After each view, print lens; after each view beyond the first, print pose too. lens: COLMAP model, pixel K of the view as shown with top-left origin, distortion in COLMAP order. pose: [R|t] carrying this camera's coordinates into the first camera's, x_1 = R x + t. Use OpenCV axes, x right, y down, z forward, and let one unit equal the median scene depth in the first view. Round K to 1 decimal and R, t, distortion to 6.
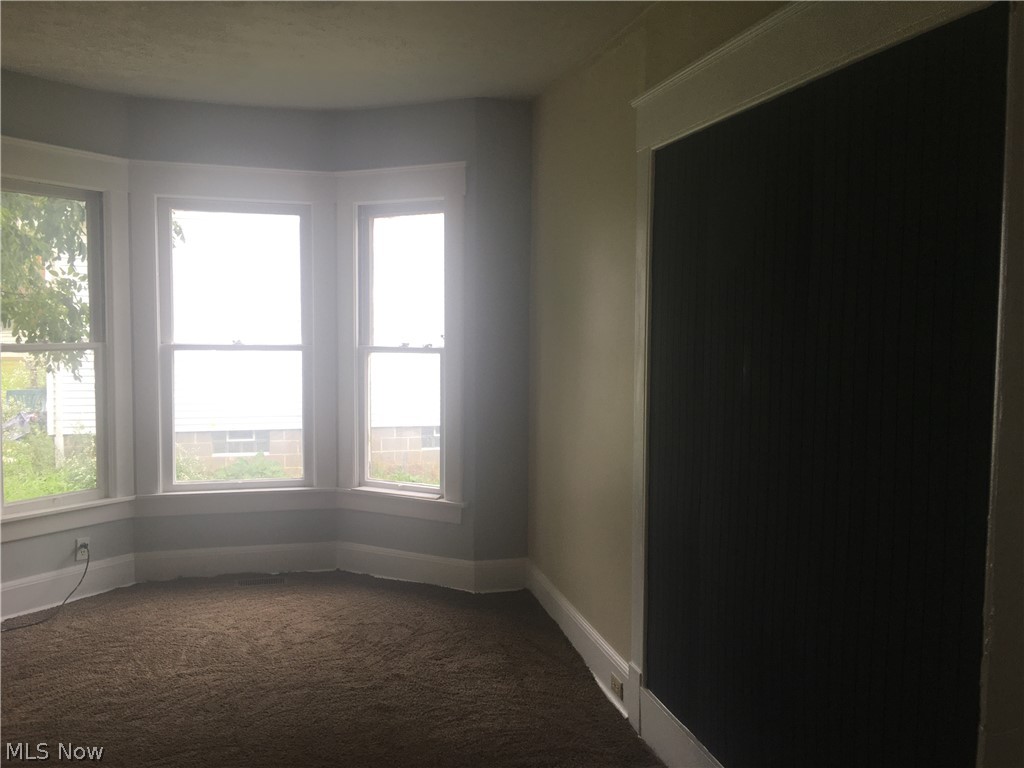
lens RADIAL K [[872.3, 0, 505.3], [0, 872.3, 382.5], [0, 0, 1]] dist [0.094894, -0.139015]
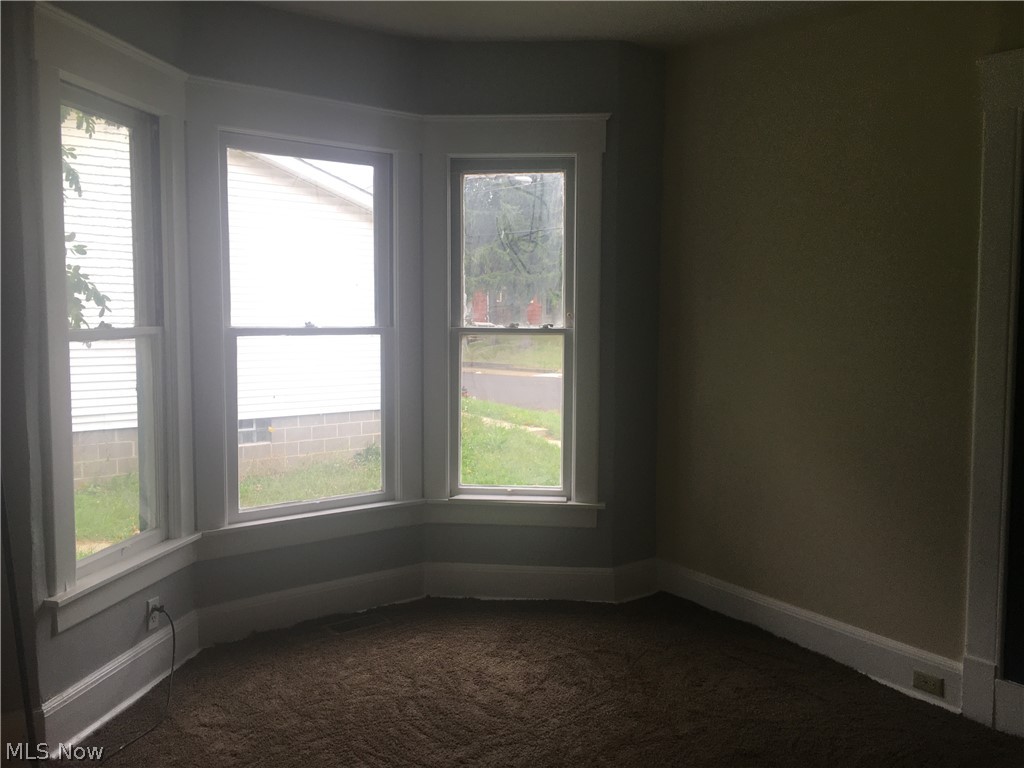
lens RADIAL K [[872.3, 0, 516.1], [0, 872.3, 386.0], [0, 0, 1]] dist [0.094894, -0.139015]
pose [[0.921356, -0.036765, 0.386978, -0.453349], [0.027726, 0.999197, 0.028916, -0.008946], [-0.387731, -0.015913, 0.921635, 0.214900]]
